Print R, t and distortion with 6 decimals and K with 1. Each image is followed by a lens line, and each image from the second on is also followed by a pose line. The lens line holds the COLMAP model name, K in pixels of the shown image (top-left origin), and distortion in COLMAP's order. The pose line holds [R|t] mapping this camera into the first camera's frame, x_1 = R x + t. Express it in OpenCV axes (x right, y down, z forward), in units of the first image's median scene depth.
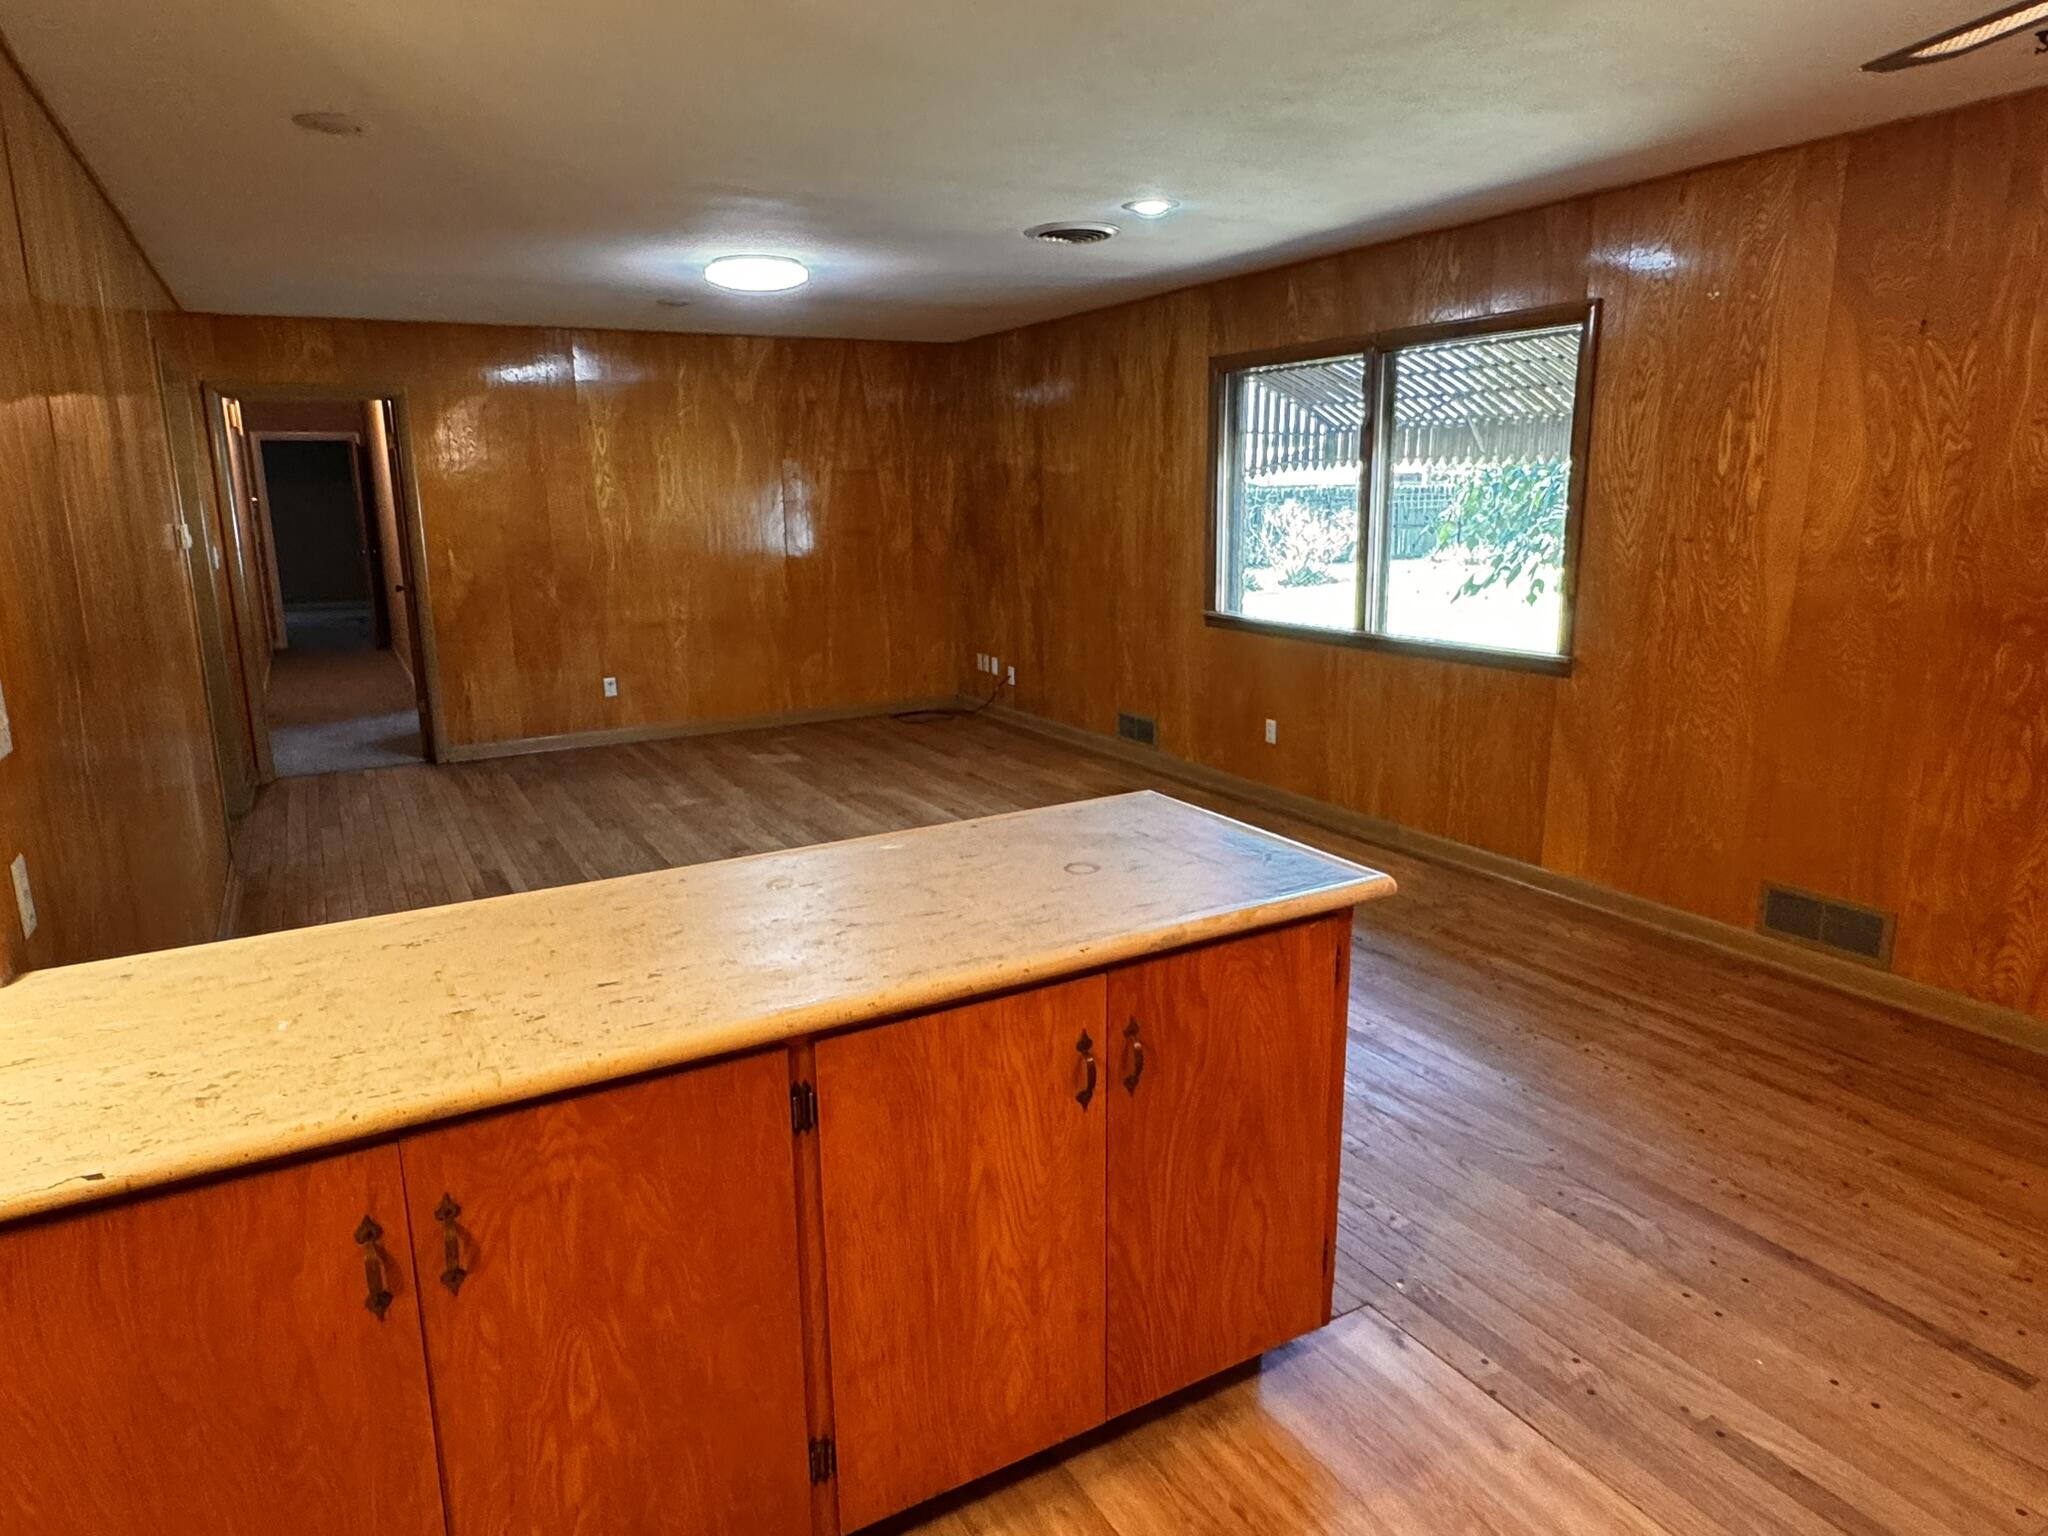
lens RADIAL K [[1245.1, 0, 1016.2], [0, 1245.1, 760.1], [0, 0, 1]] dist [-0.003580, 0.002840]
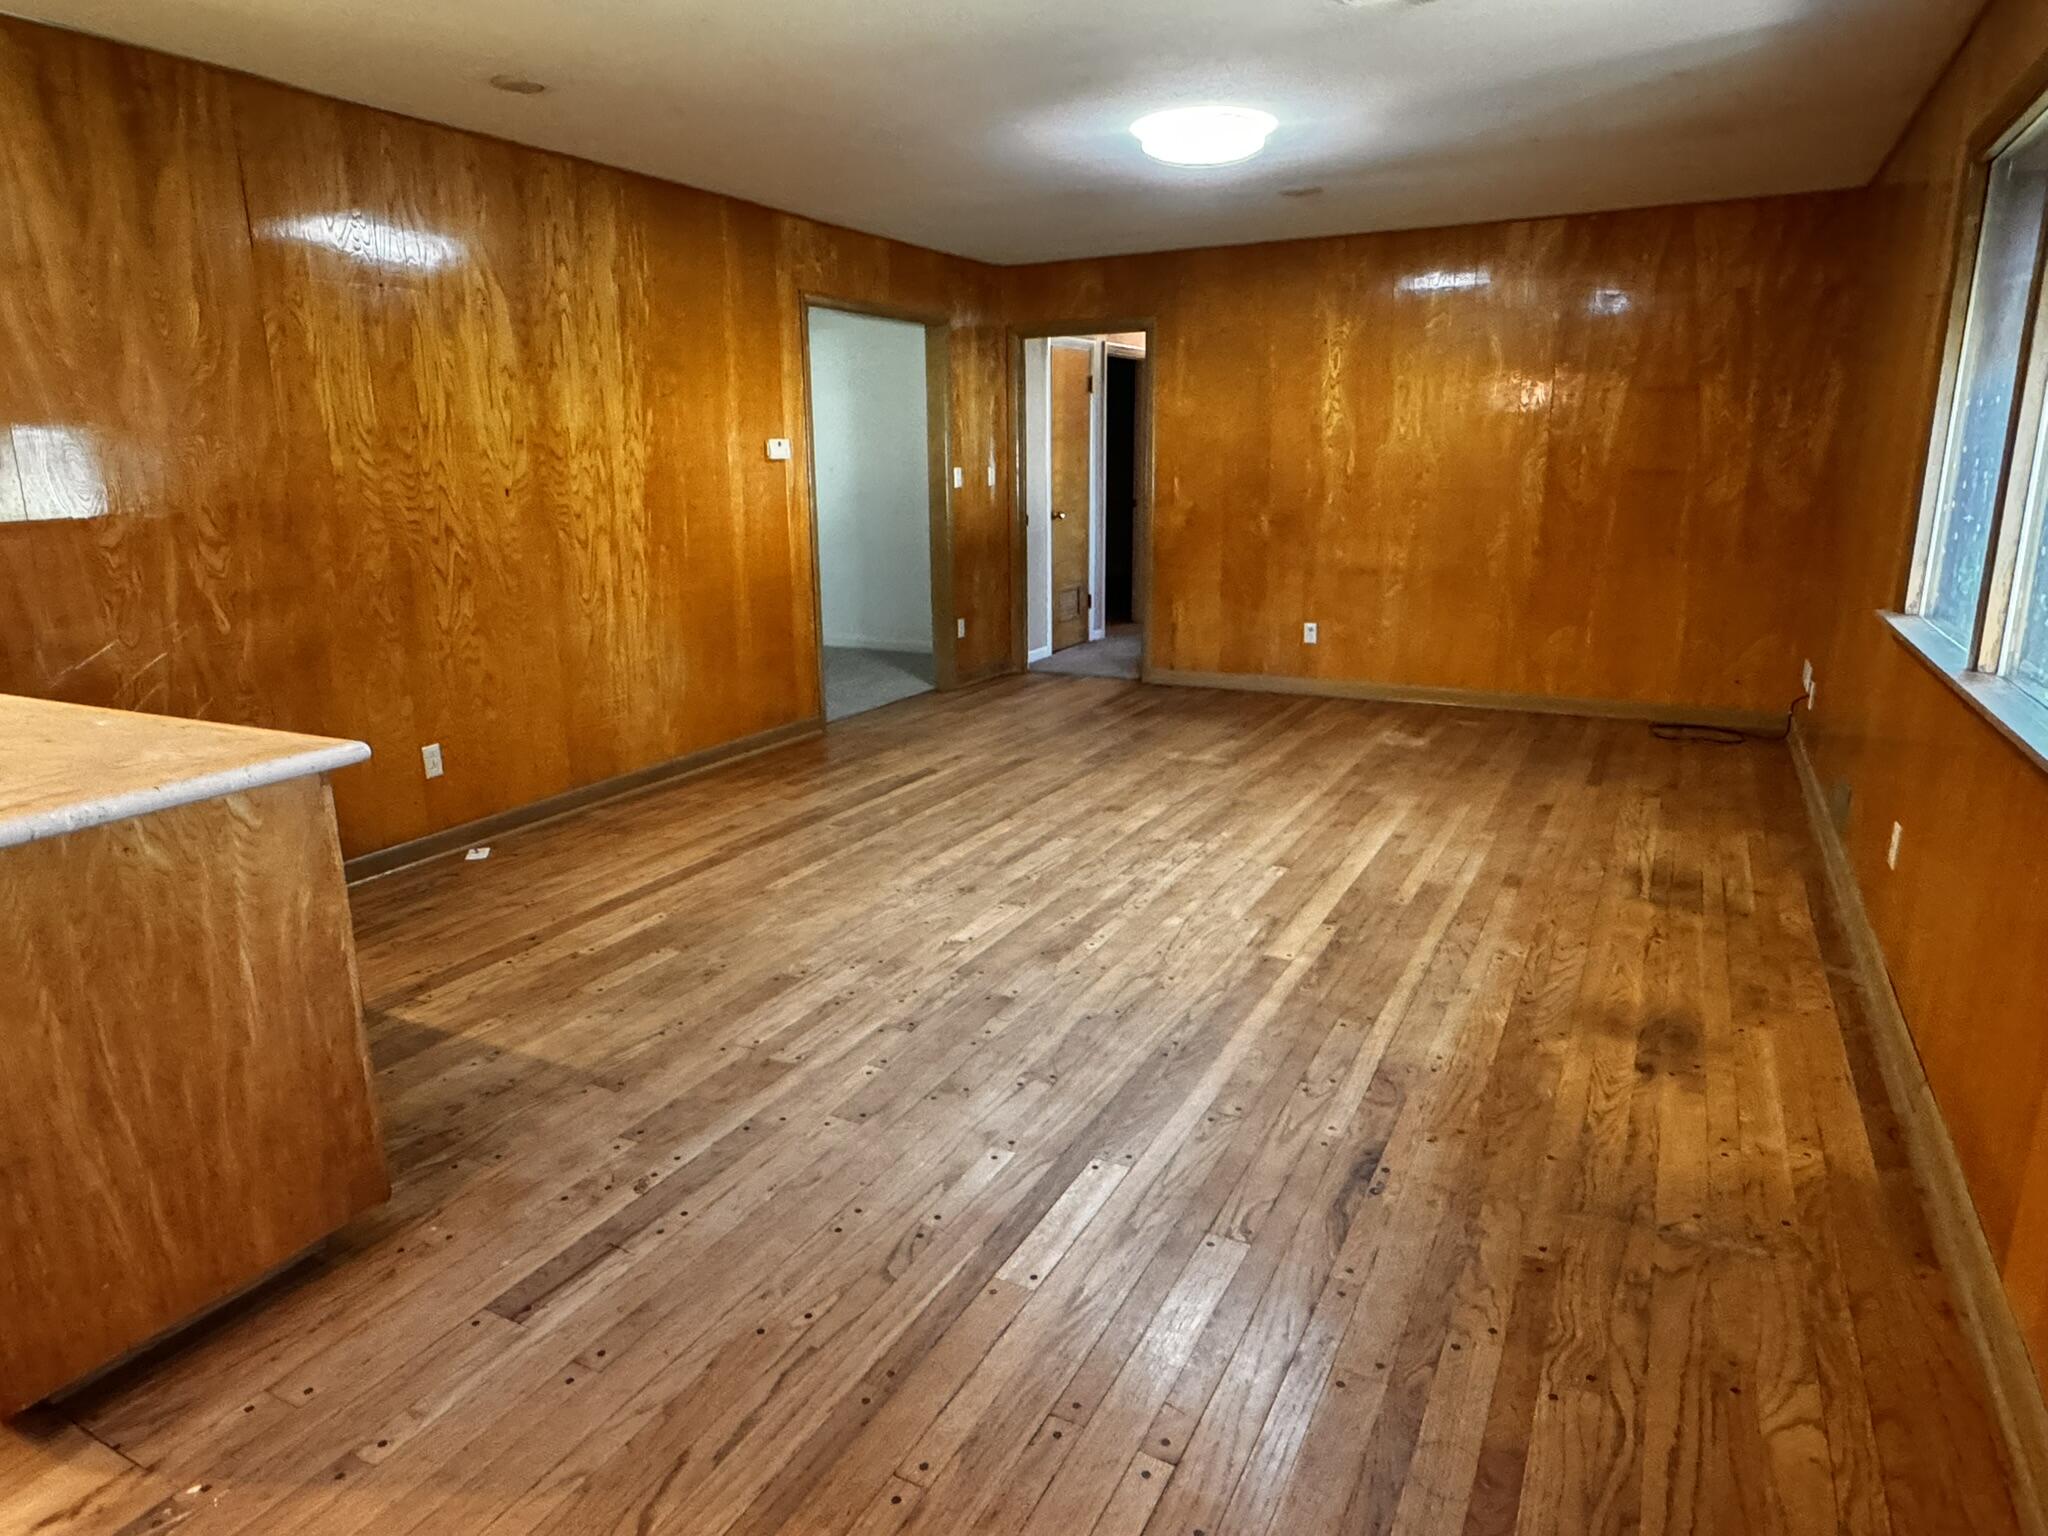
lens RADIAL K [[1245.1, 0, 1023.6], [0, 1245.1, 783.9], [0, 0, 1]] dist [-0.003580, 0.002840]
pose [[0.553627, 0.221695, -0.802713, 0.647228], [-0.178169, 0.973127, 0.145878, -0.092953], [0.813482, 0.062256, 0.578248, 0.590712]]
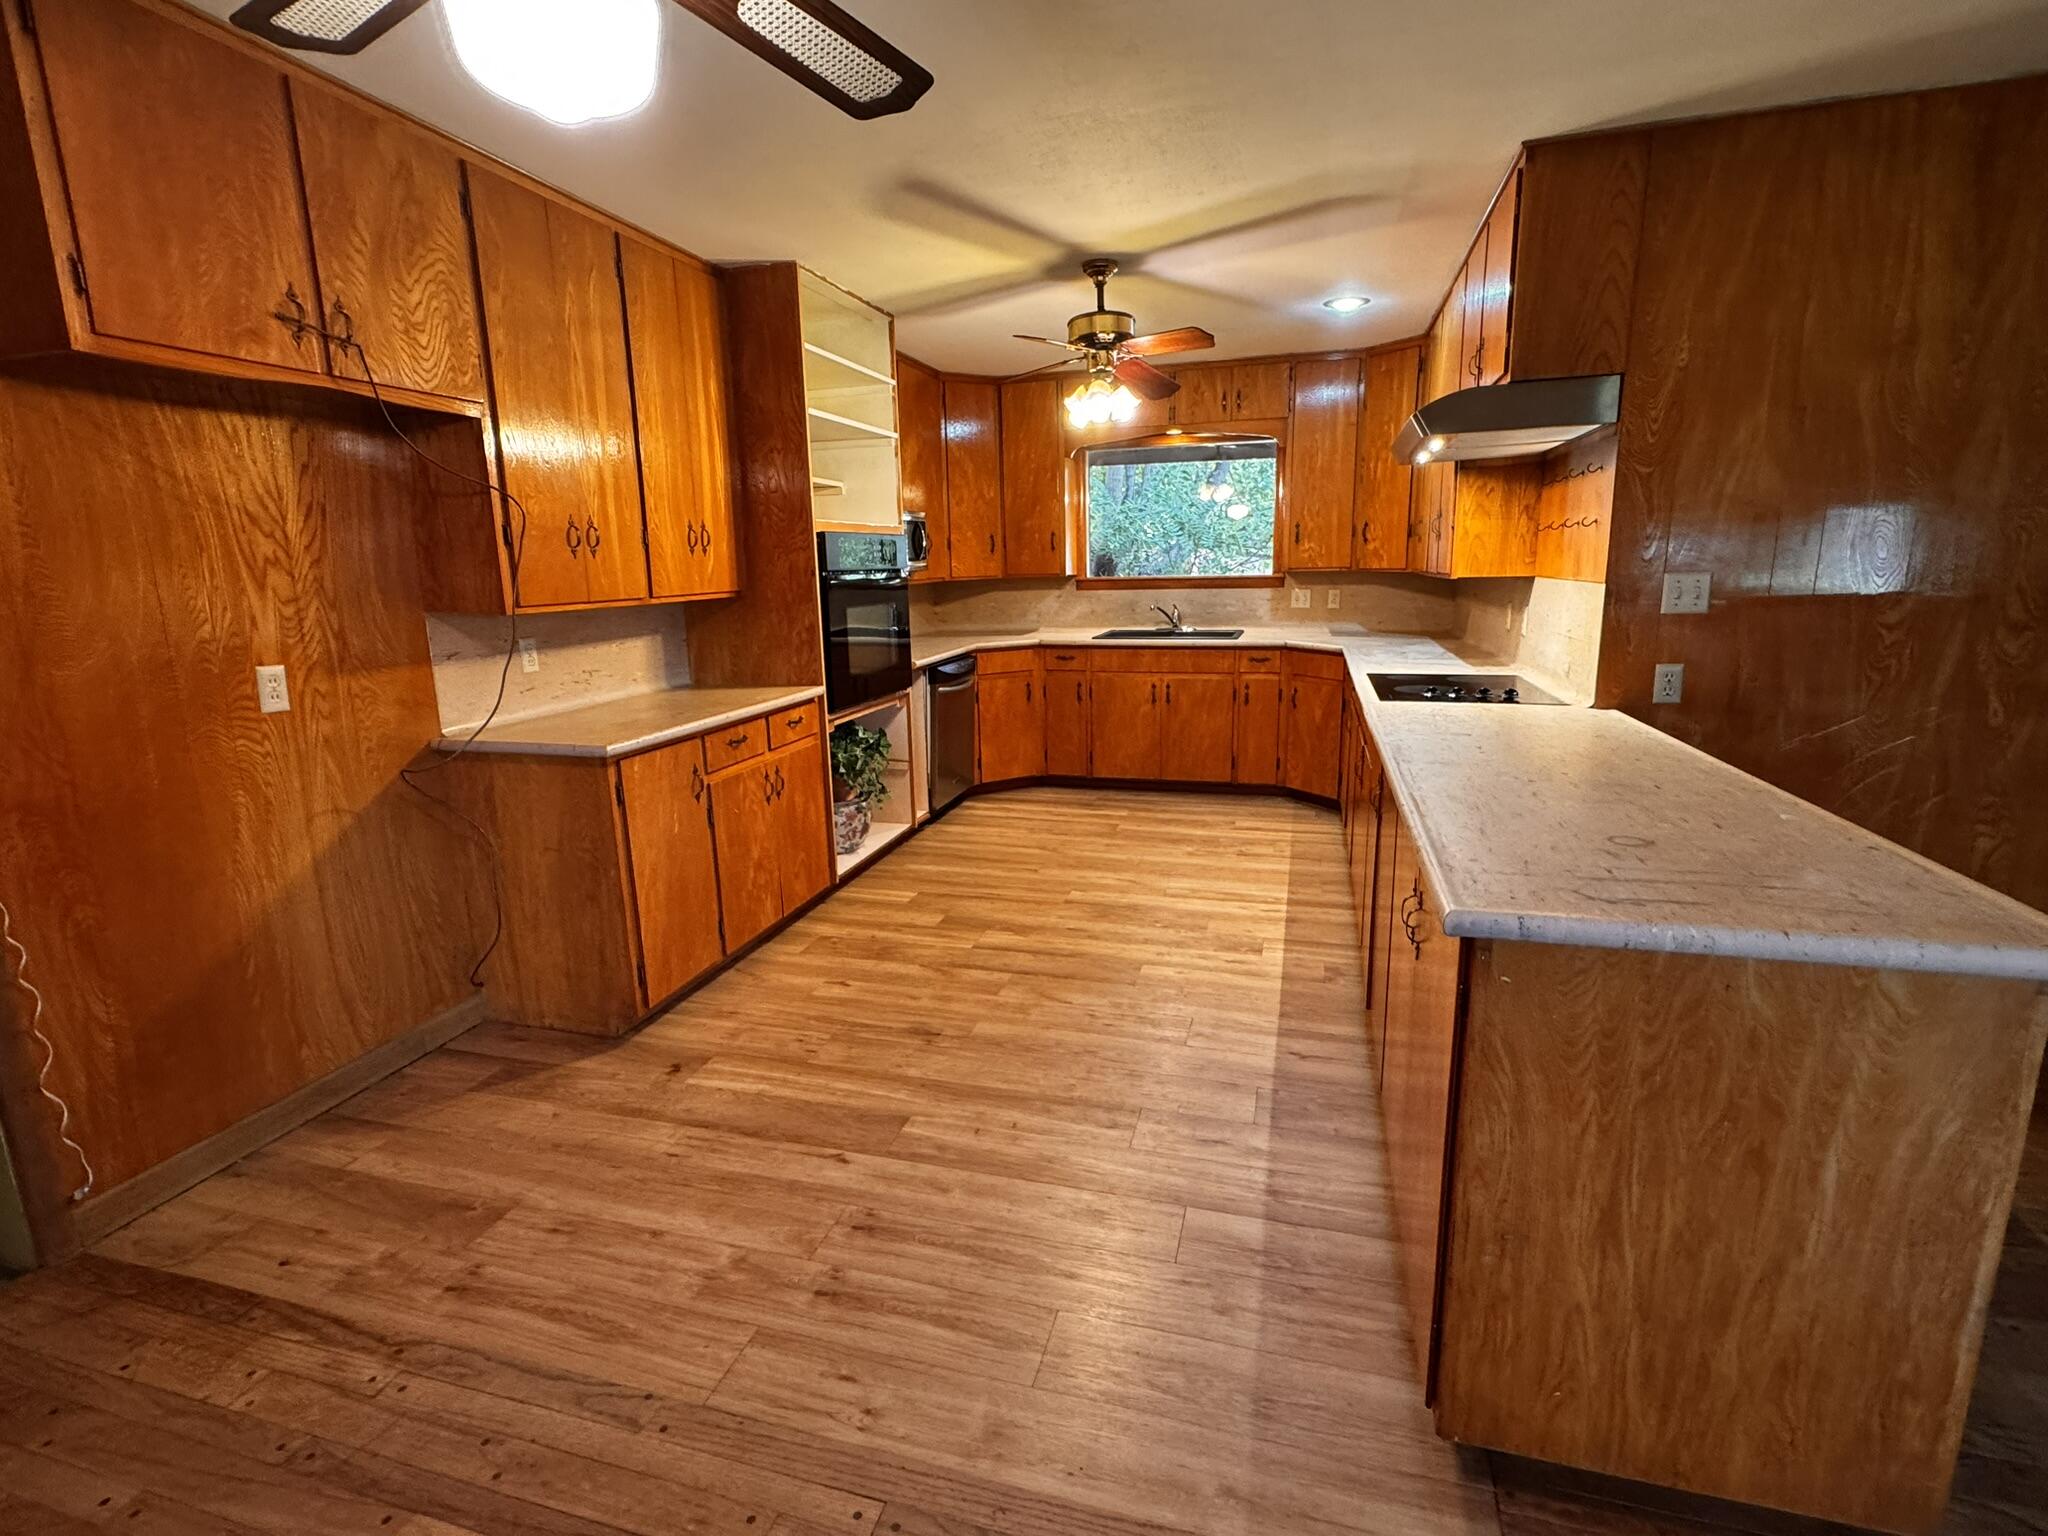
lens RADIAL K [[970.5, 0, 1020.4], [0, 970.5, 759.7], [0, 0, 1]] dist [0.001295, -0.000931]
pose [[-0.707924, 0.169920, -0.685544, 0.461993], [-0.121037, 0.927083, 0.354777, -0.092070], [0.695840, 0.334131, -0.635738, 0.603381]]
